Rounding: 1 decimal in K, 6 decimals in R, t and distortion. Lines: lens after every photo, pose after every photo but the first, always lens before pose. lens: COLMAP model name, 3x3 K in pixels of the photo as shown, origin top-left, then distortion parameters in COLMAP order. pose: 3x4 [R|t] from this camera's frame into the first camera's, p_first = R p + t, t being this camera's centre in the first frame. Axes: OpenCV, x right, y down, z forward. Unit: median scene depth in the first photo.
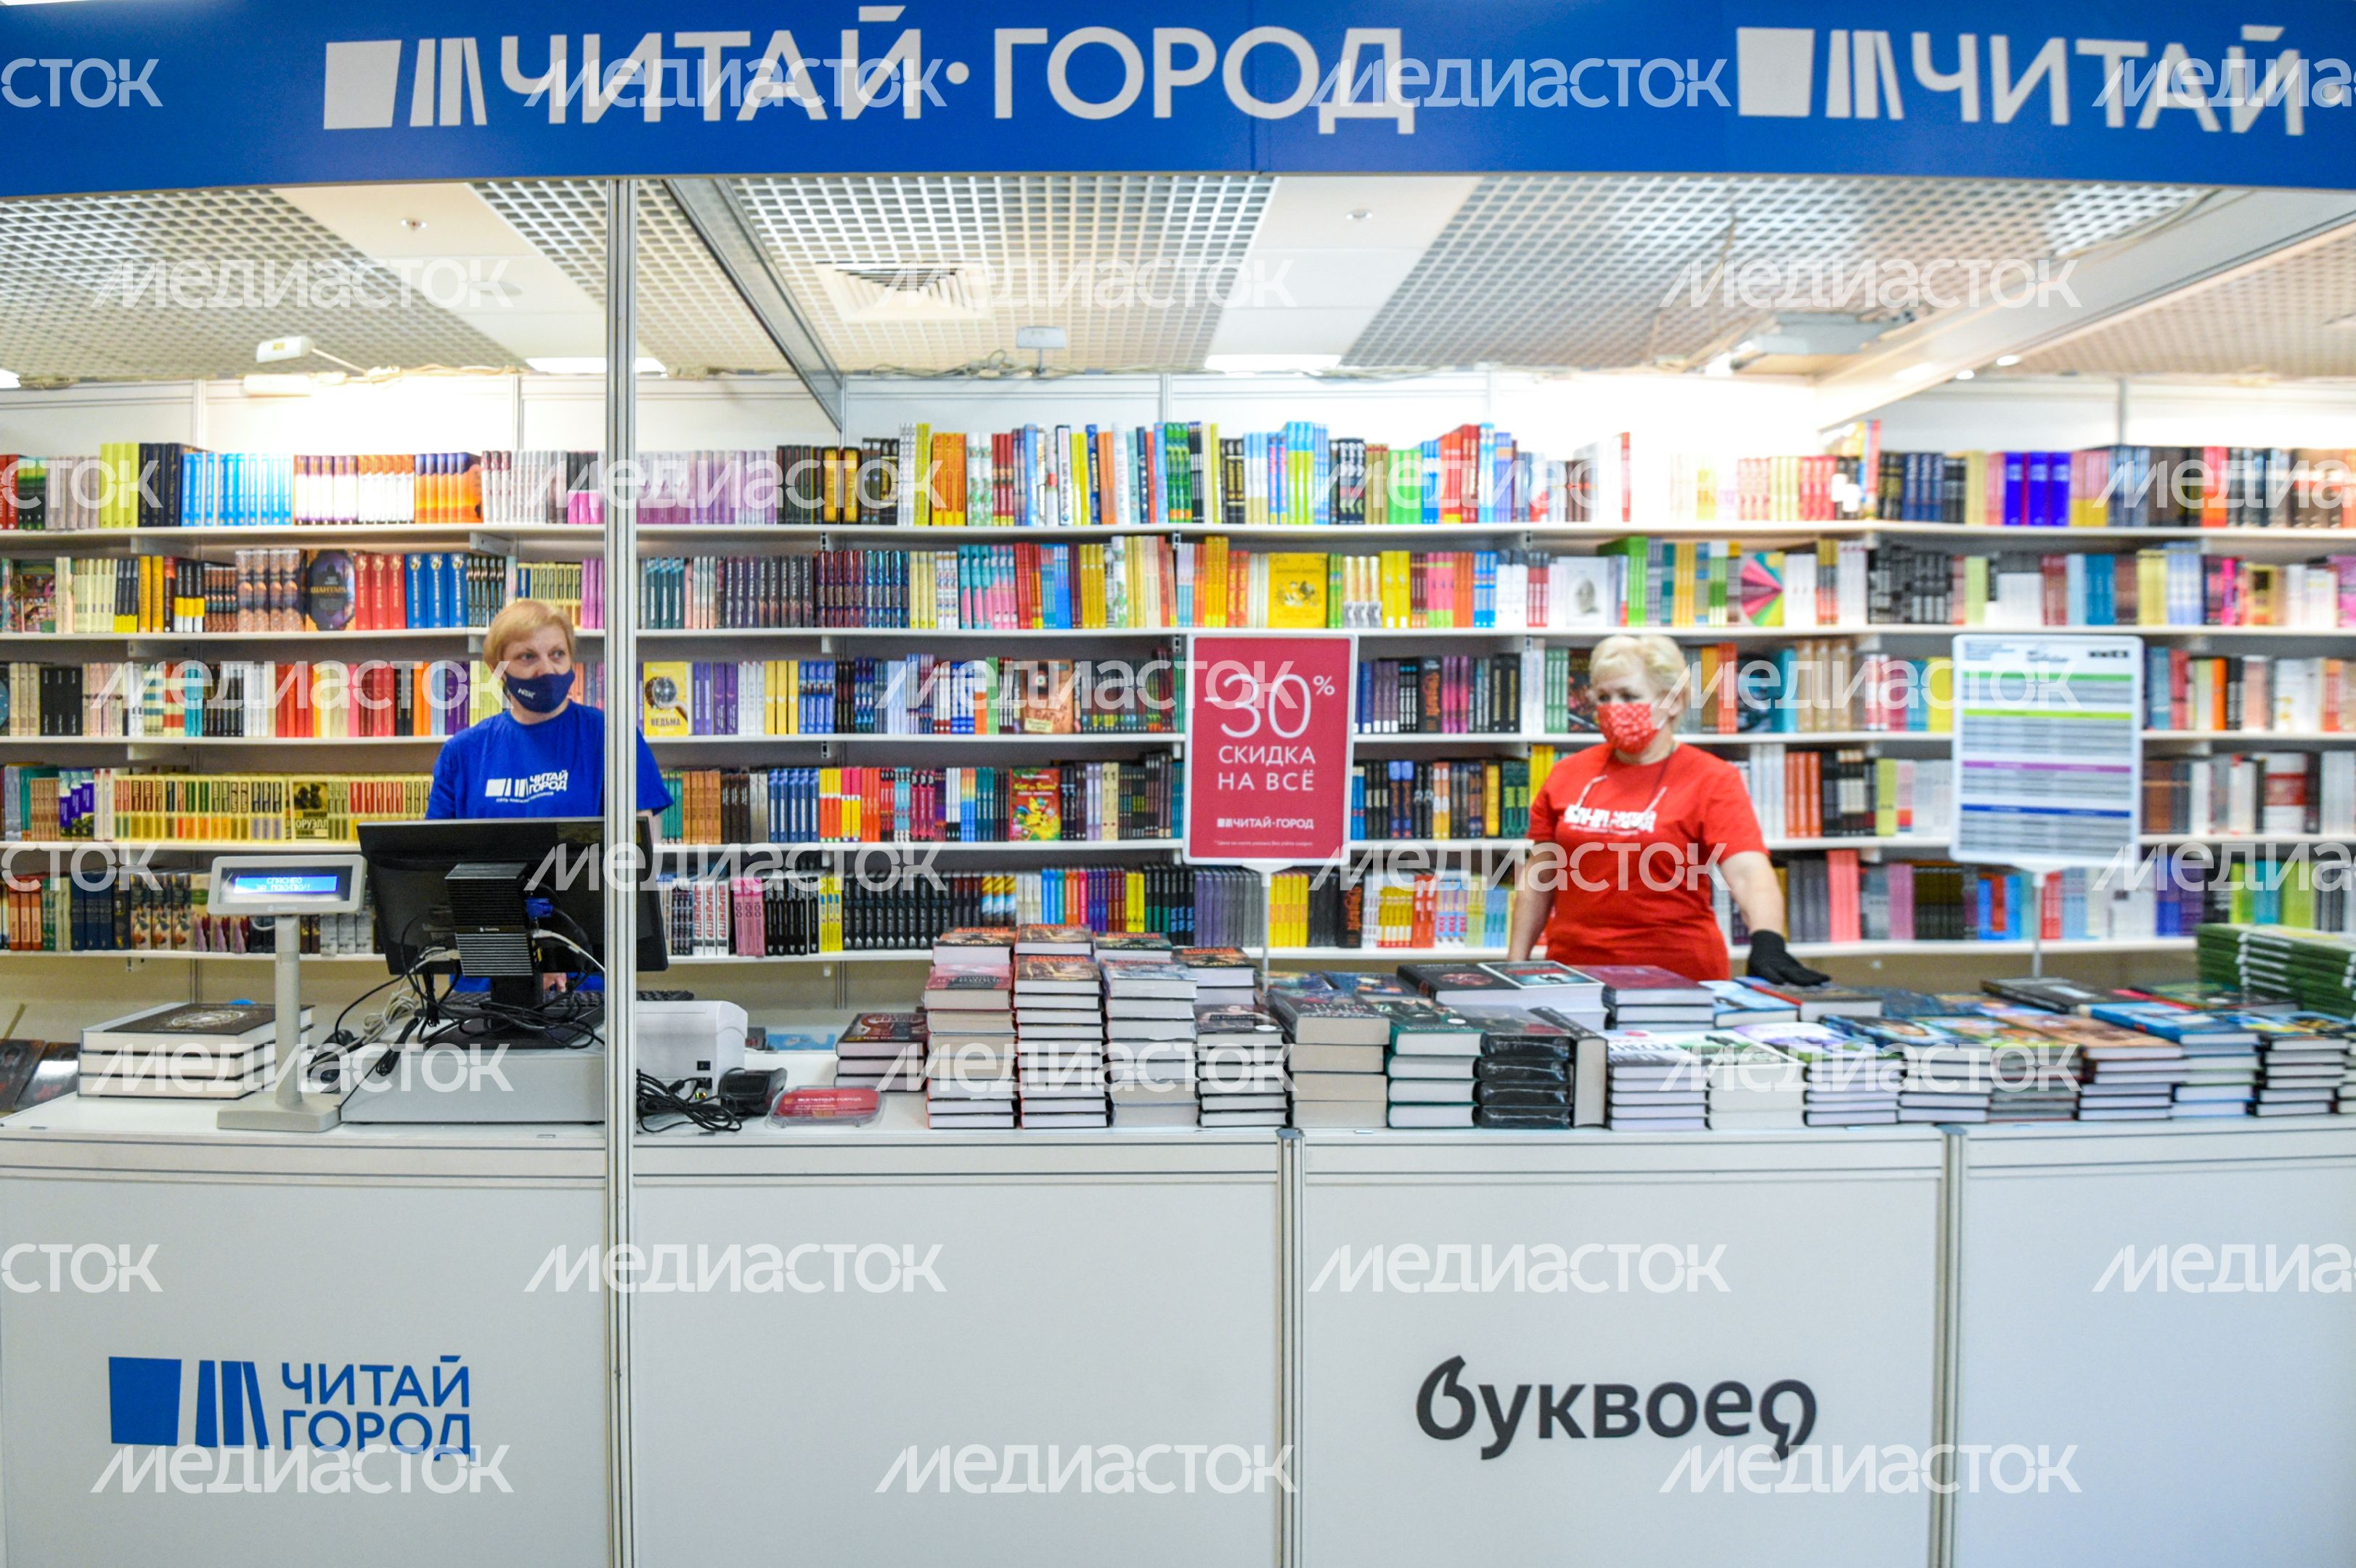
lens RADIAL K [[1246.5, 0, 1010.9], [0, 1246.5, 712.3], [0, 0, 1]] dist [-0.004083, -0.019922]
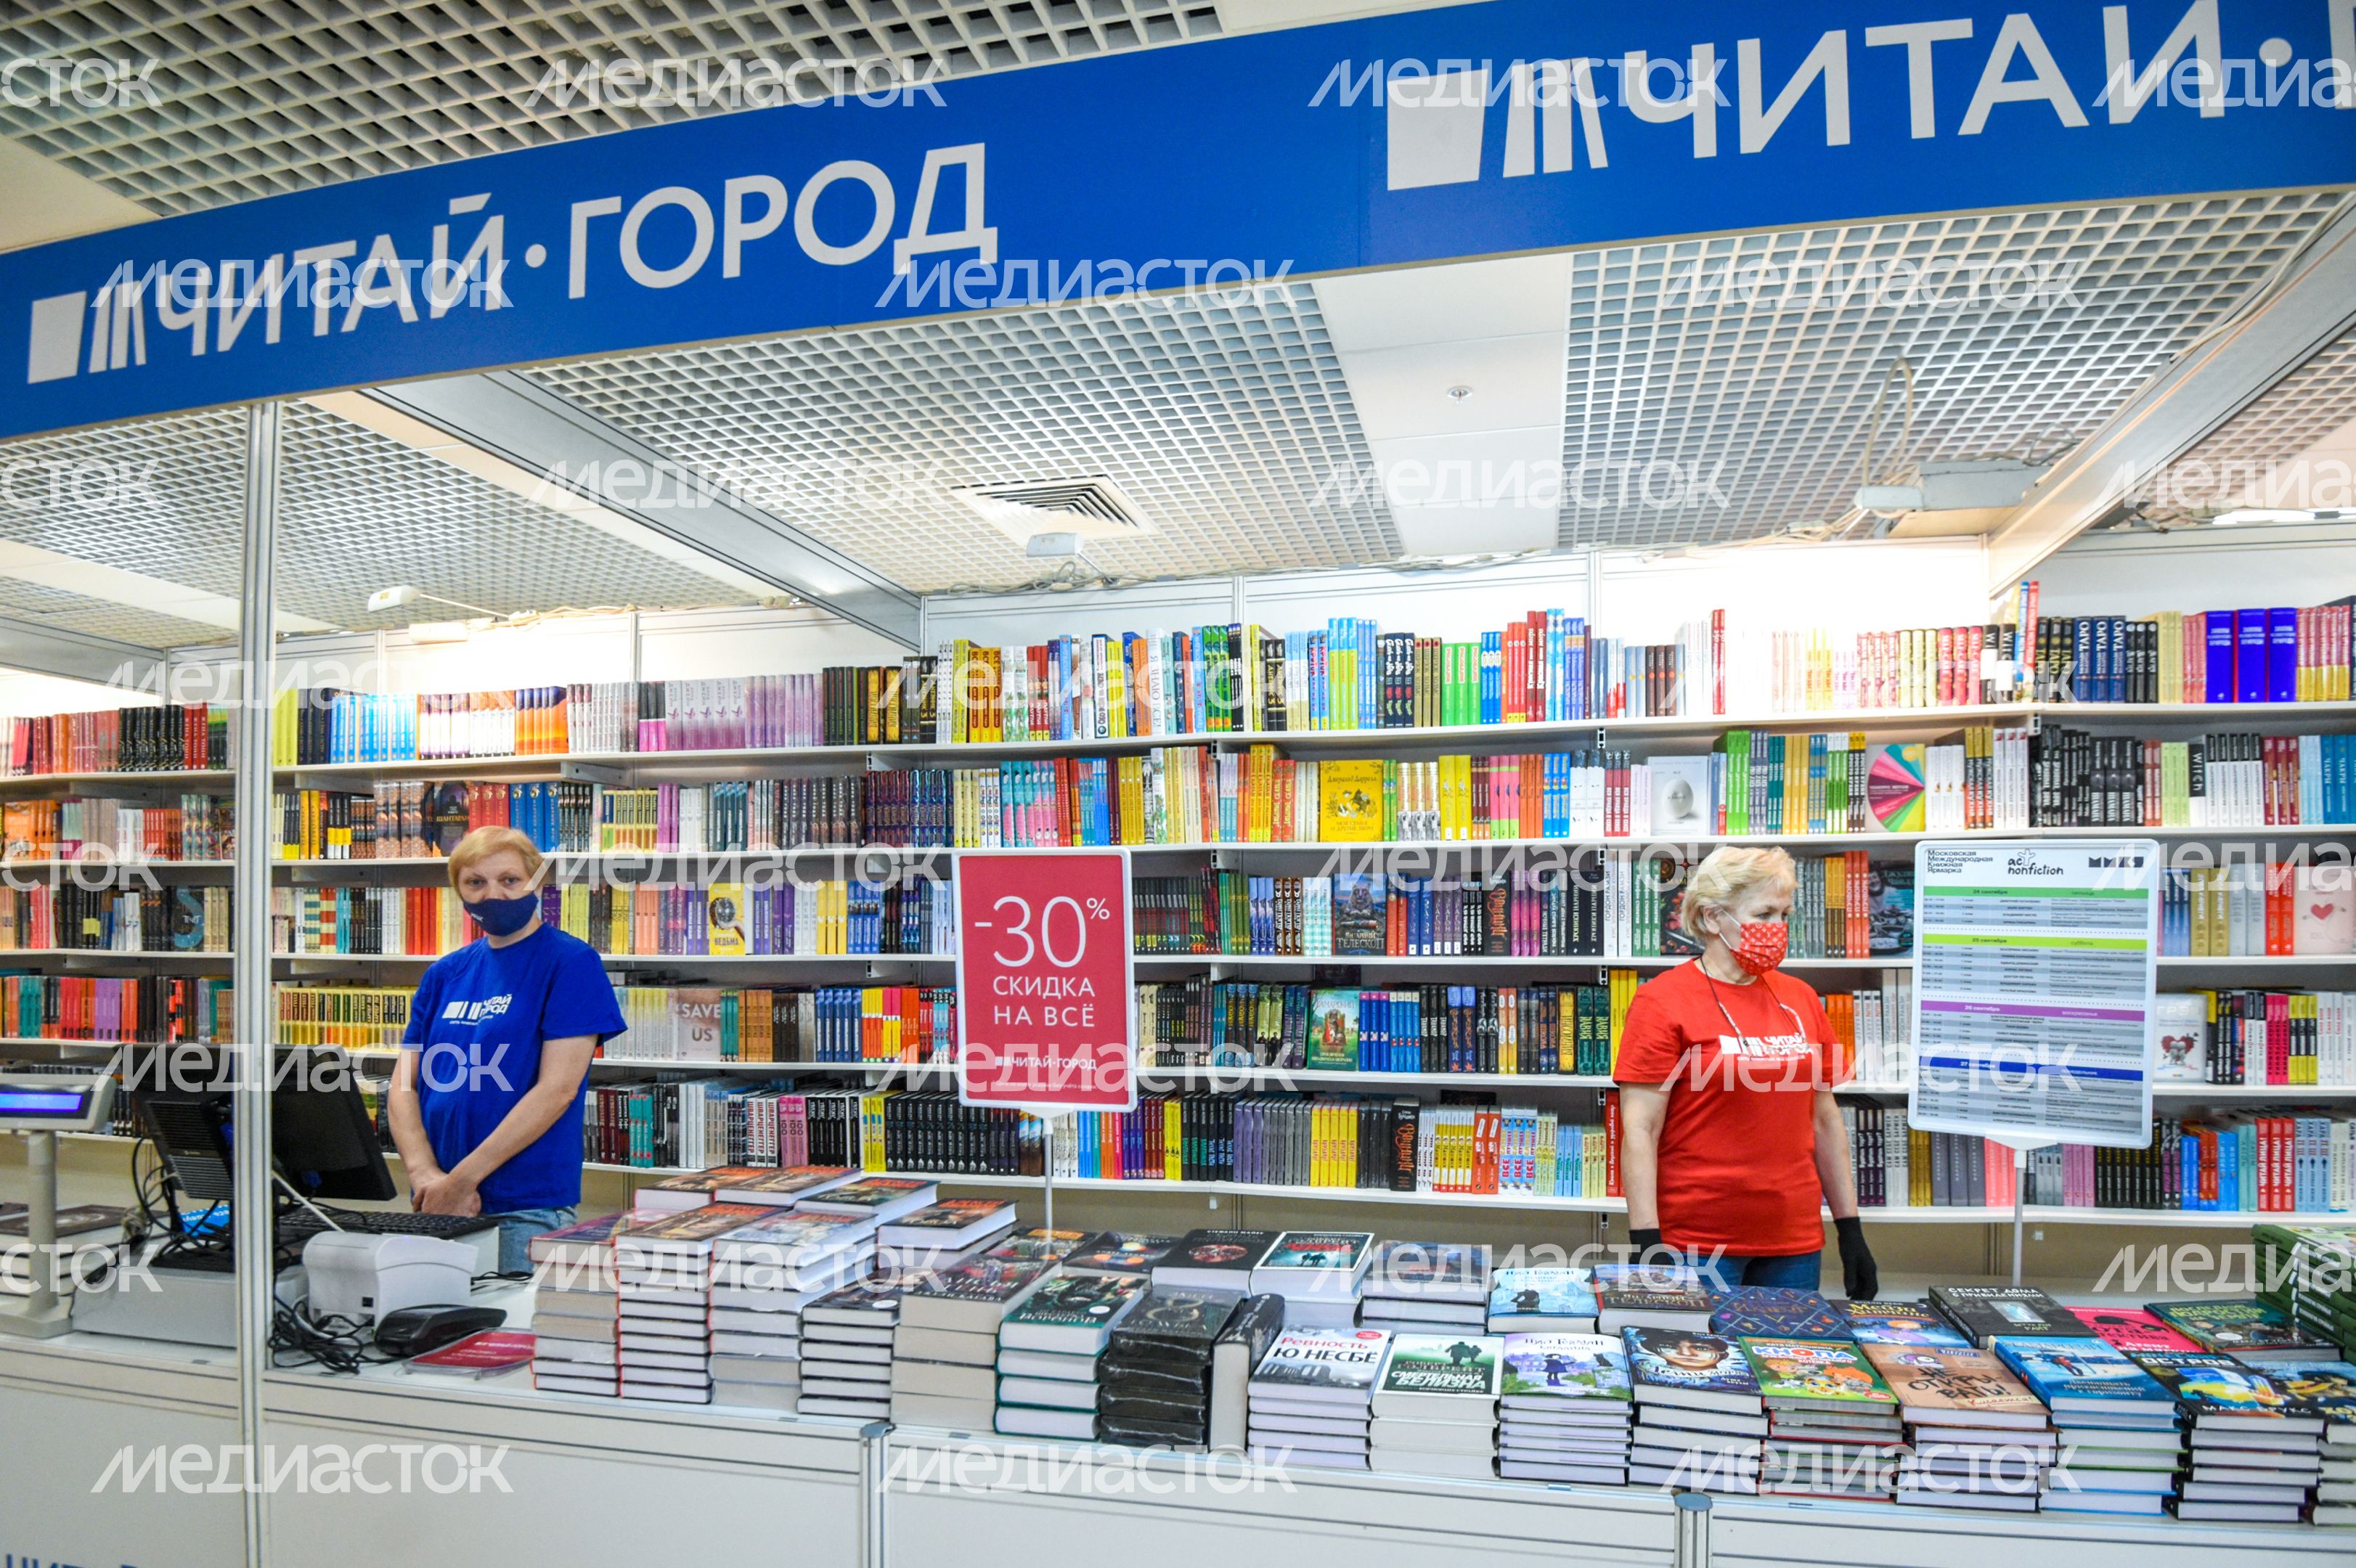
lens RADIAL K [[1188.6, 0, 1233.4], [0, 1188.6, 911.4], [0, 0, 1]] dist [0.001738, -0.028343]
pose [[0.981711, -0.002883, -0.190357, 0.317852], [0.001003, 0.999950, -0.009973, -0.006815], [0.190377, 0.009600, 0.981664, 0.119659]]
